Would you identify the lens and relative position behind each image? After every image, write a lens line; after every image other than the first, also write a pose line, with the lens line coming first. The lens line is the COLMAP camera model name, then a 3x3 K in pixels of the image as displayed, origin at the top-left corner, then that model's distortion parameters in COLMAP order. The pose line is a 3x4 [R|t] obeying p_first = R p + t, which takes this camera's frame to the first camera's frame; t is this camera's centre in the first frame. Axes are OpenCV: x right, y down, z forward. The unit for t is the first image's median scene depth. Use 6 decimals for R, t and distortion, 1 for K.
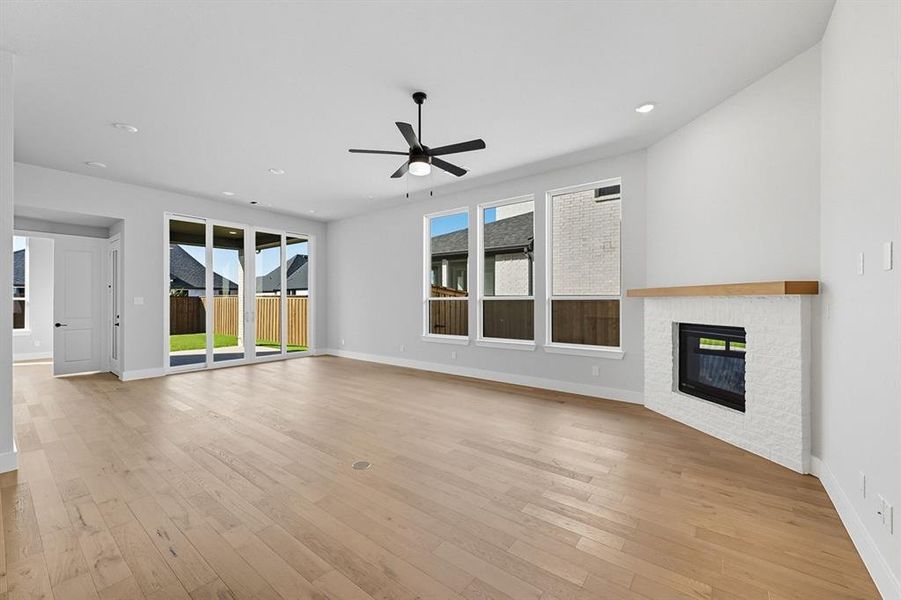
lens RADIAL K [[357.6, 0, 451.7], [0, 357.6, 300.7], [0, 0, 1]] dist [-0.000832, 0.000026]
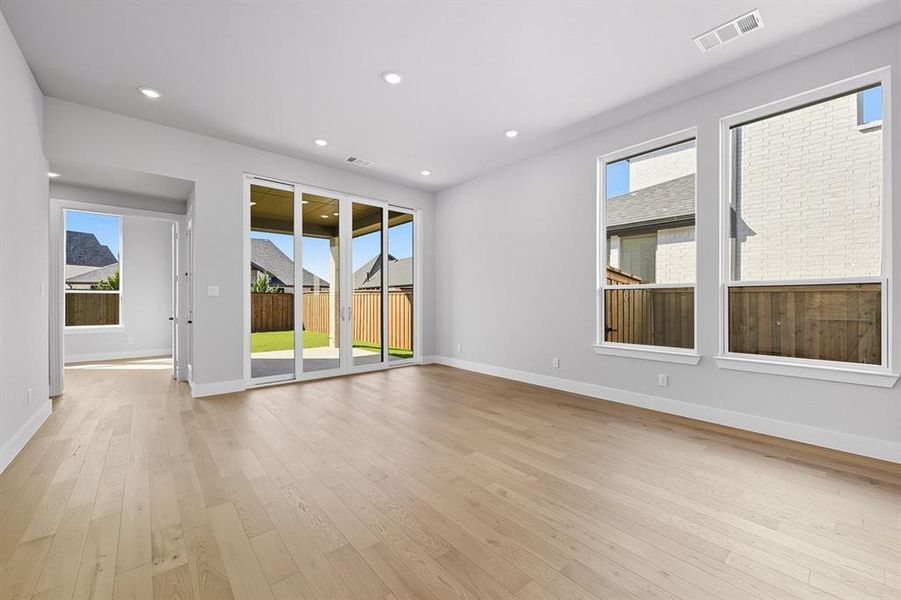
lens RADIAL K [[357.6, 0, 451.7], [0, 357.6, 300.7], [0, 0, 1]] dist [-0.000832, 0.000026]
pose [[0.979709, 0.000592, -0.200423, -0.202805], [-0.000175, 0.999998, 0.002100, 0.017169], [0.200424, -0.002022, 0.979707, 0.316800]]
